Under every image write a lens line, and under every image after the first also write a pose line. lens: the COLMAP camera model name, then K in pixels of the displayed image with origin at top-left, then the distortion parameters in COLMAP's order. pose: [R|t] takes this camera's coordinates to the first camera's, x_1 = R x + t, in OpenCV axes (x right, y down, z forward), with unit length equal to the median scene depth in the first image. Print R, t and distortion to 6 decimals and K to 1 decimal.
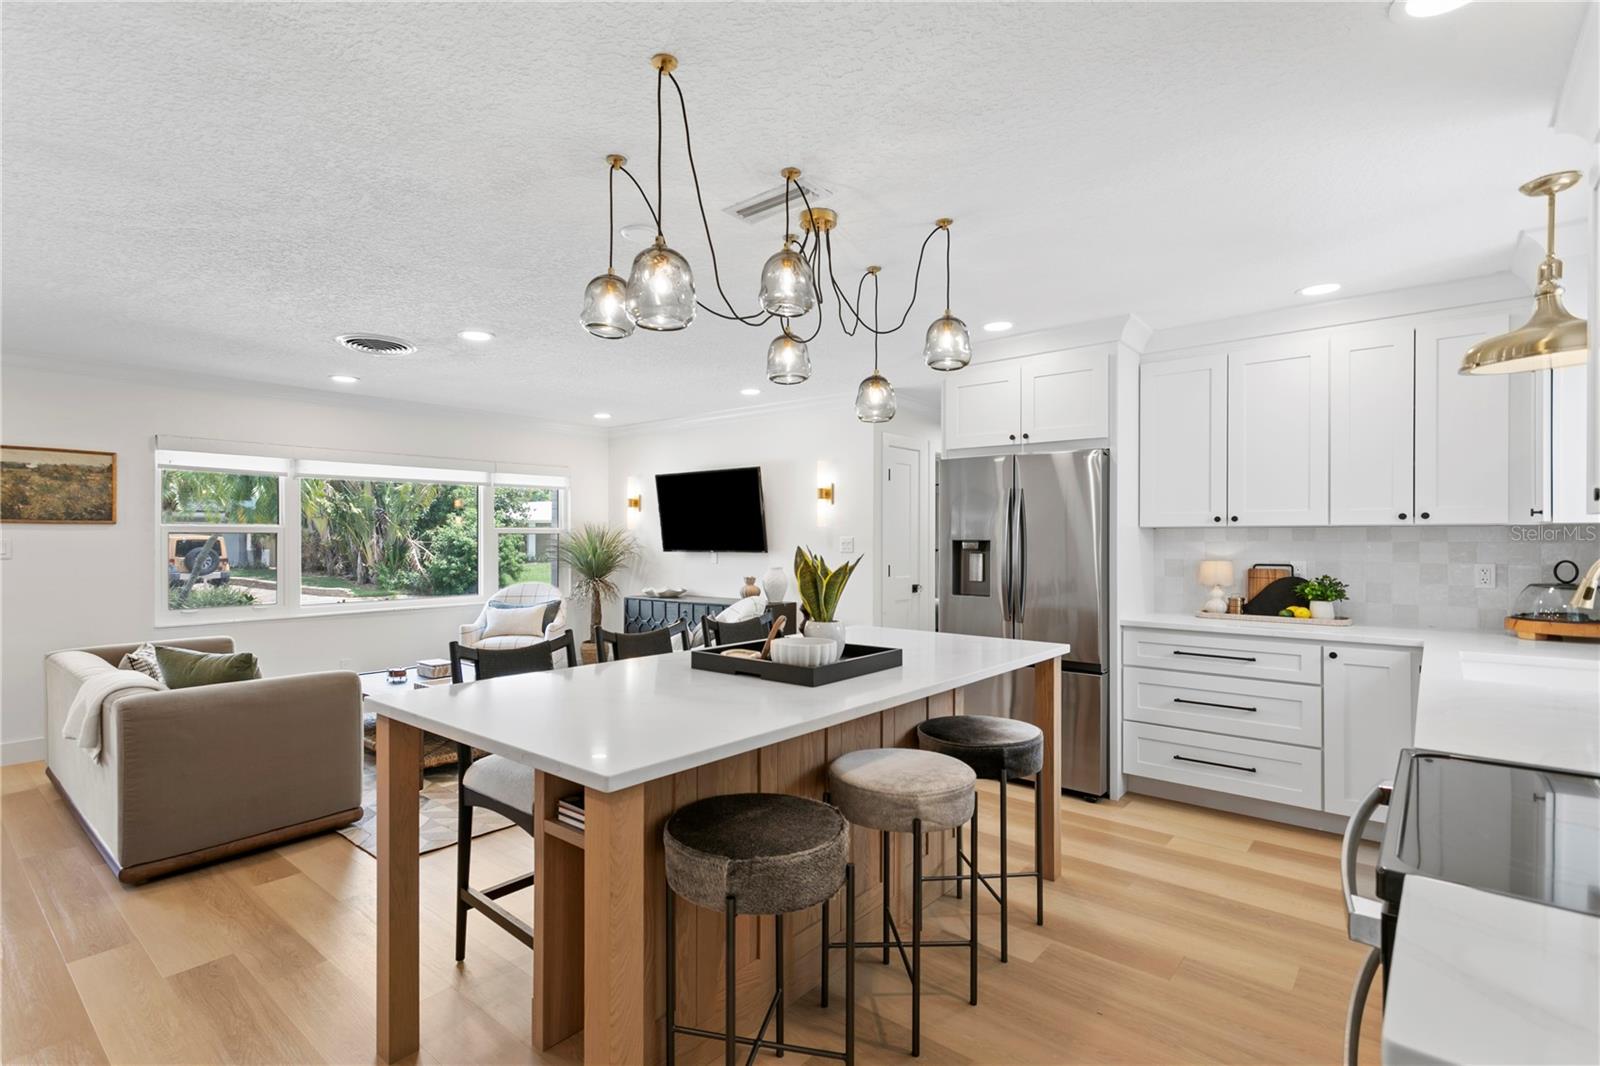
lens RADIAL K [[769.4, 0, 800.0], [0, 769.4, 533.0], [0, 0, 1]] dist [0.001346, 0.000142]
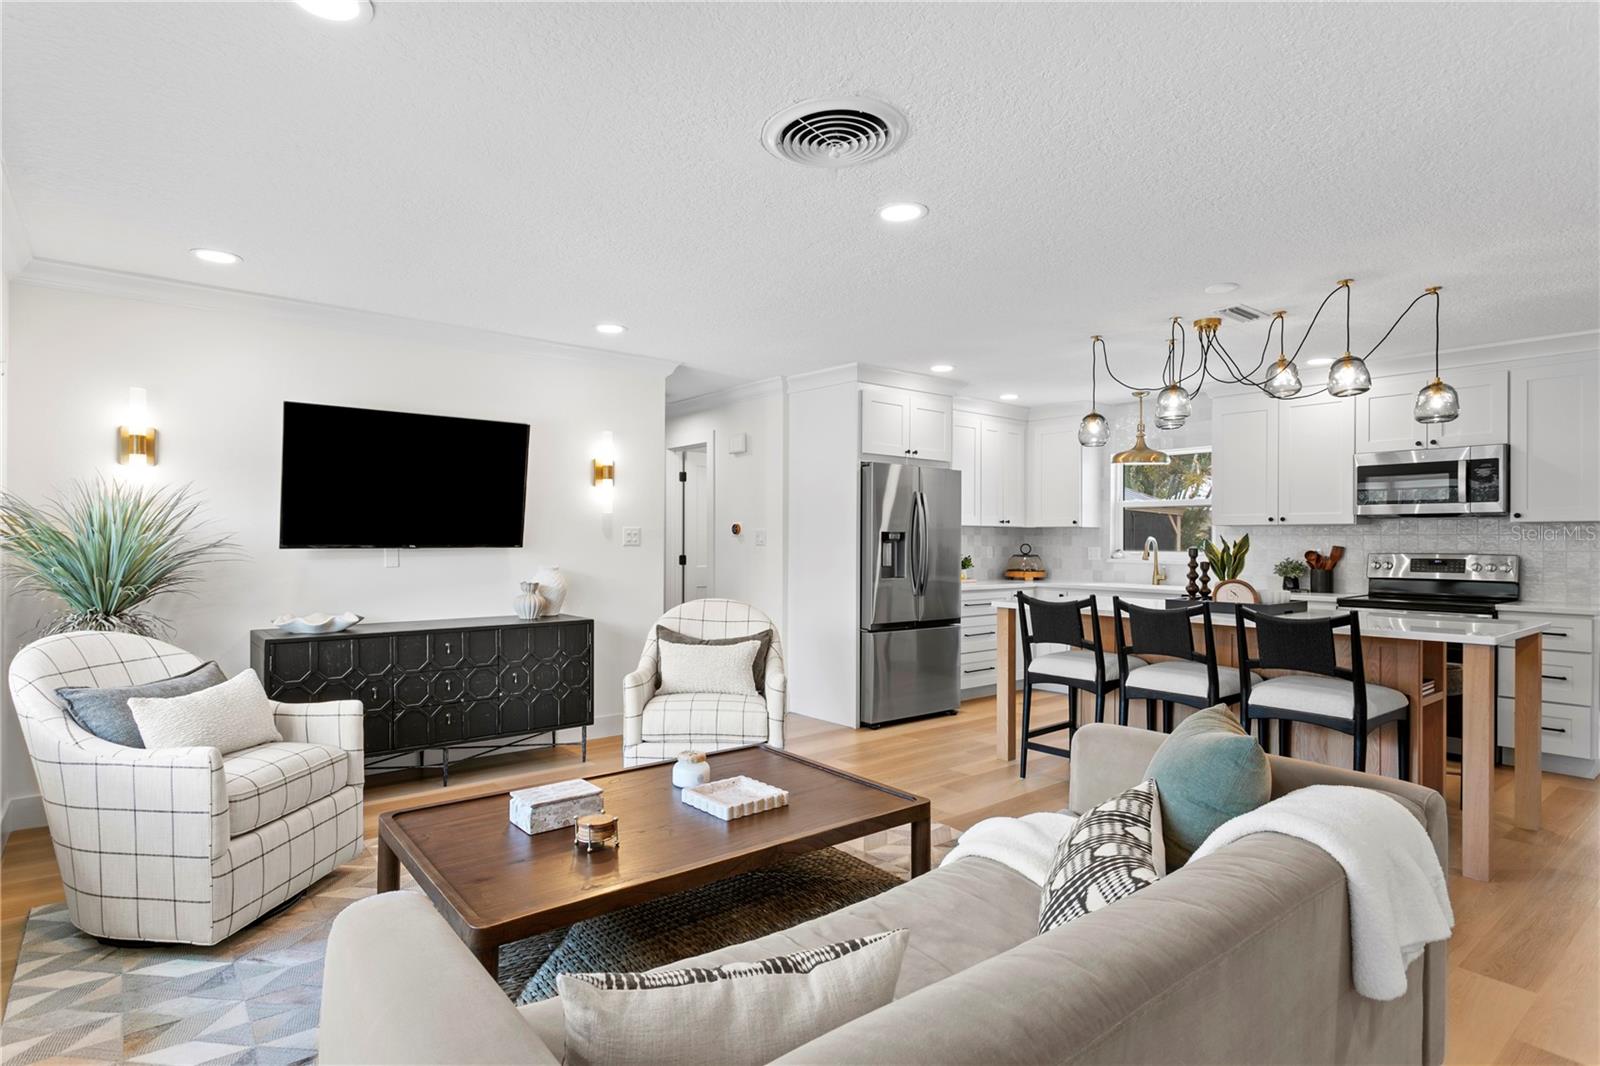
lens RADIAL K [[828.3, 0, 774.2], [0, 828.3, 530.1], [0, 0, 1]] dist [-0.000582, 0.001836]
pose [[0.205918, 0.013247, 0.978480, -0.733086], [-0.012569, 0.999862, -0.010891, 0.015425], [-0.978489, -0.010055, 0.206056, 0.618374]]
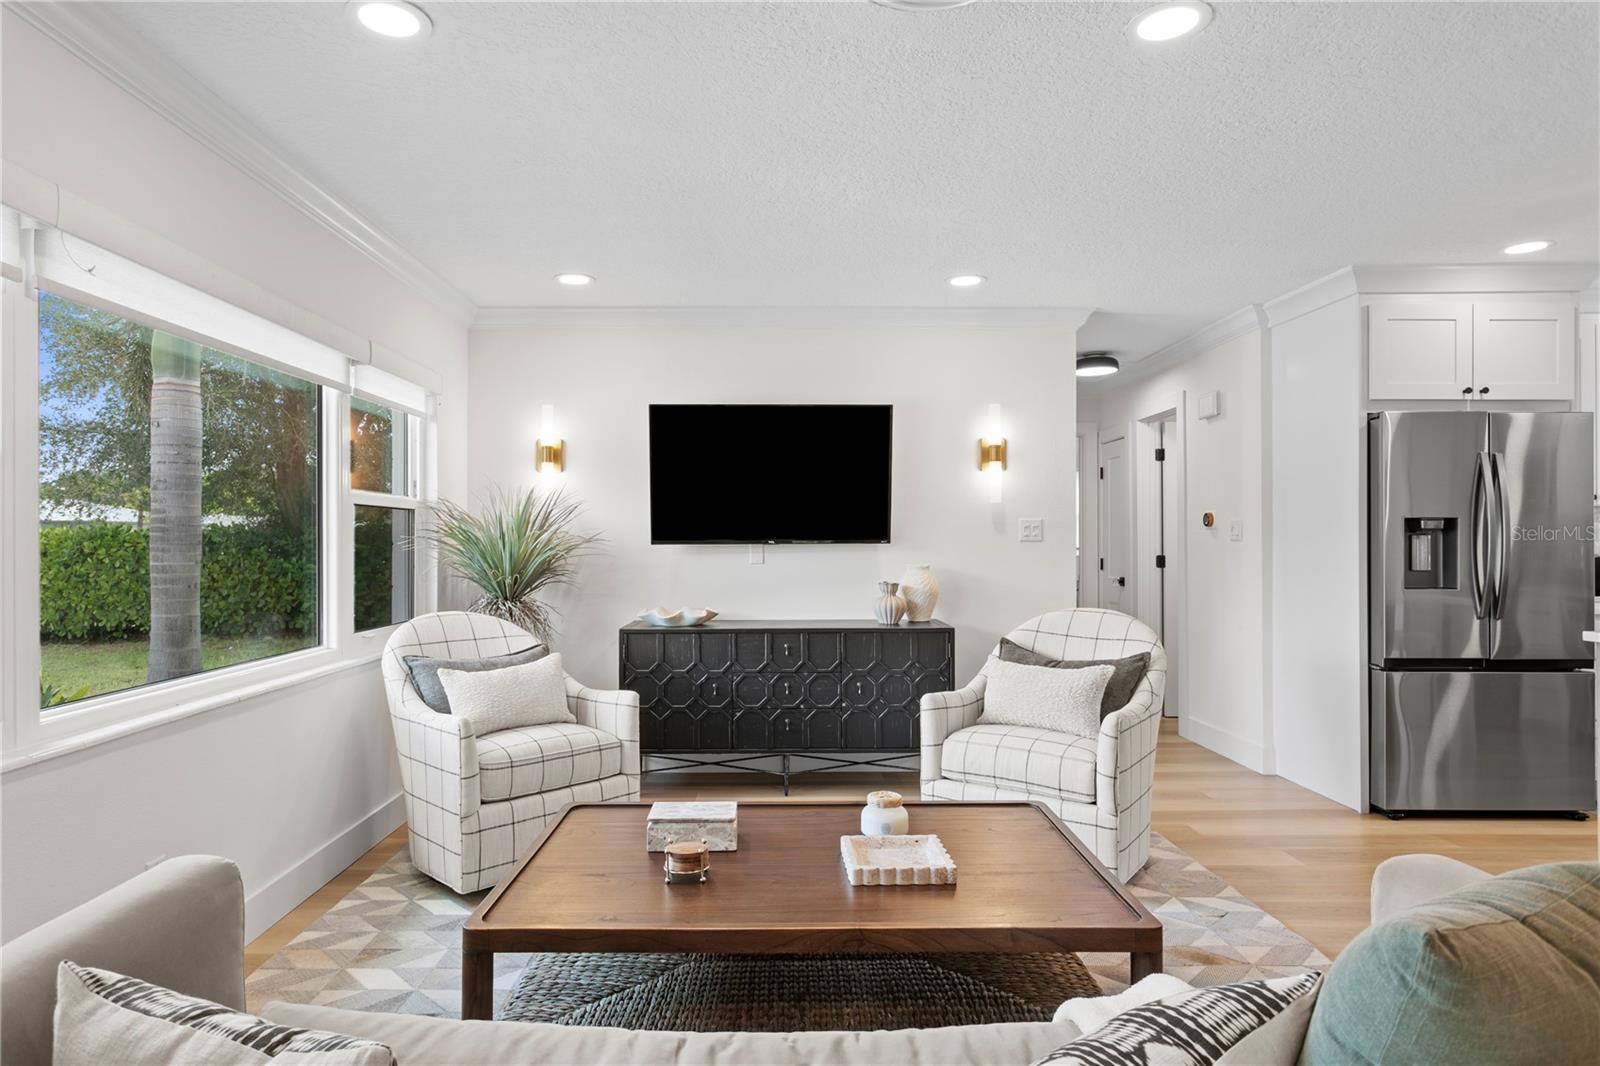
lens RADIAL K [[930.5, 0, 800.0], [0, 930.5, 533.0], [0, 0, 1]] dist [-0.003574, 0.001749]
pose [[0.765286, 0.005853, 0.643664, -0.585425], [-0.003462, 0.999982, -0.004977, 0.021291], [-0.643681, 0.001580, 0.765292, 0.467834]]
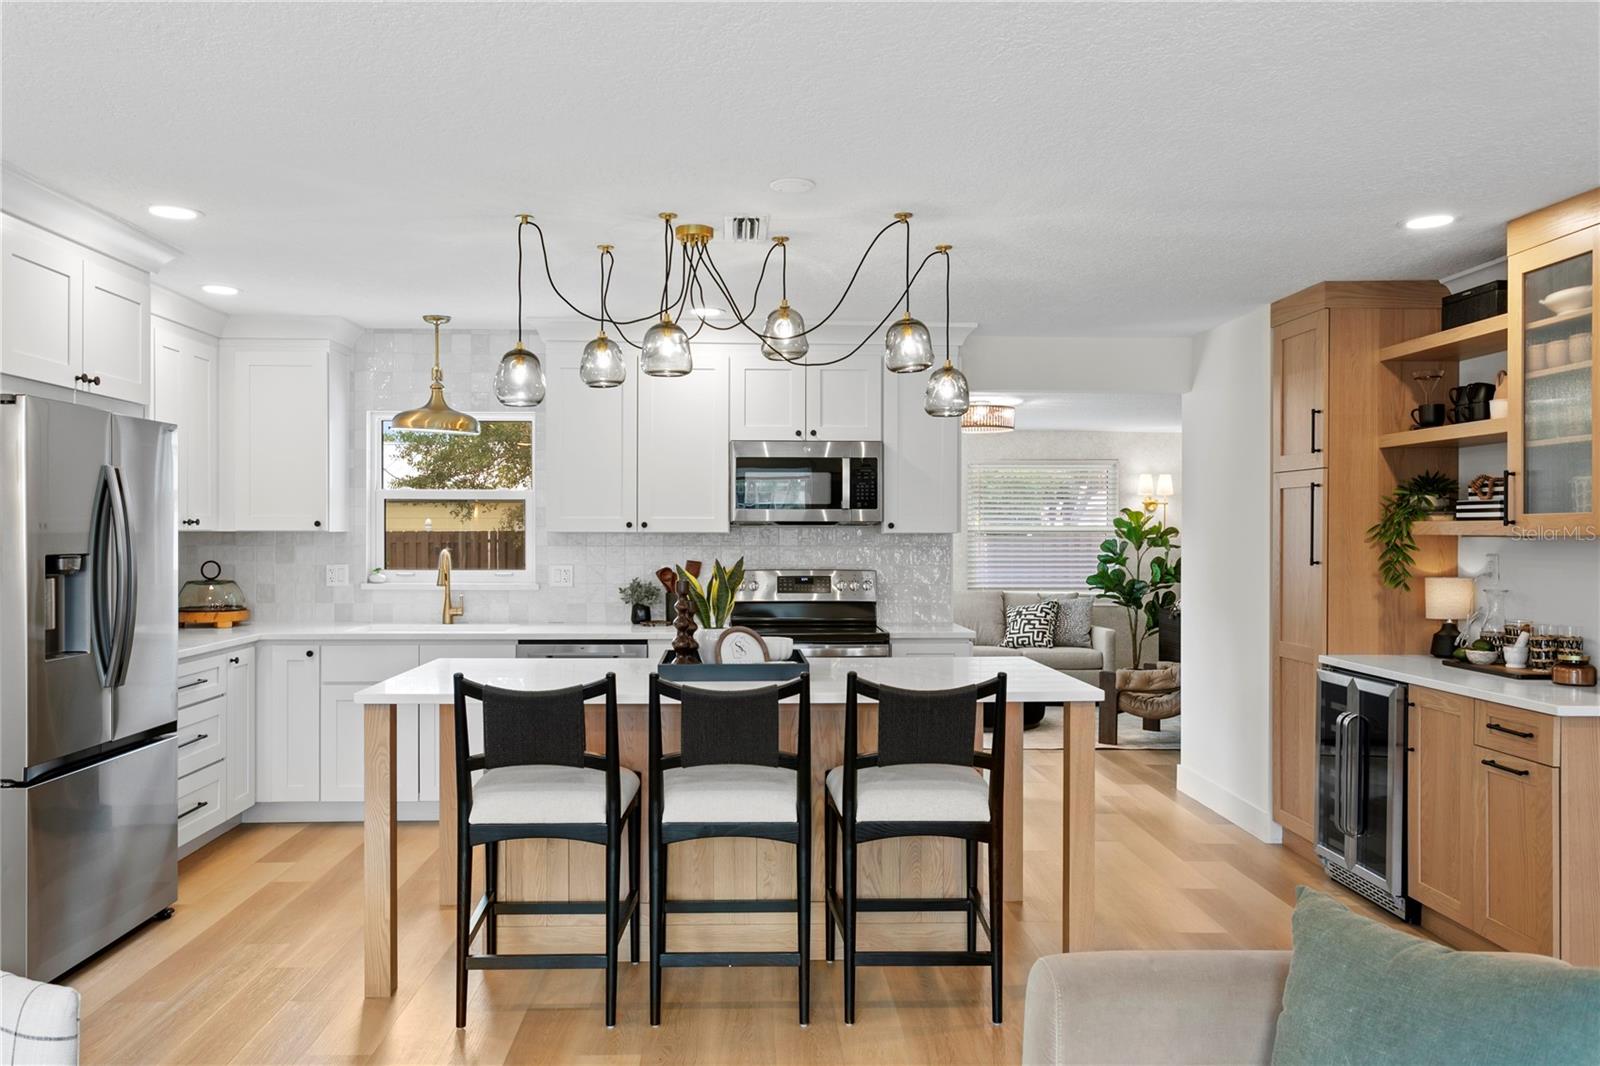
lens RADIAL K [[1203.0, 0, 800.0], [0, 1203.0, 533.0], [0, 0, 1]] dist [0.000587, 0.002447]
pose [[-0.664882, -0.001978, 0.746945, -0.511361], [-0.008080, 0.999957, -0.004544, -0.004051], [-0.746904, -0.009057, -0.664870, 0.795973]]
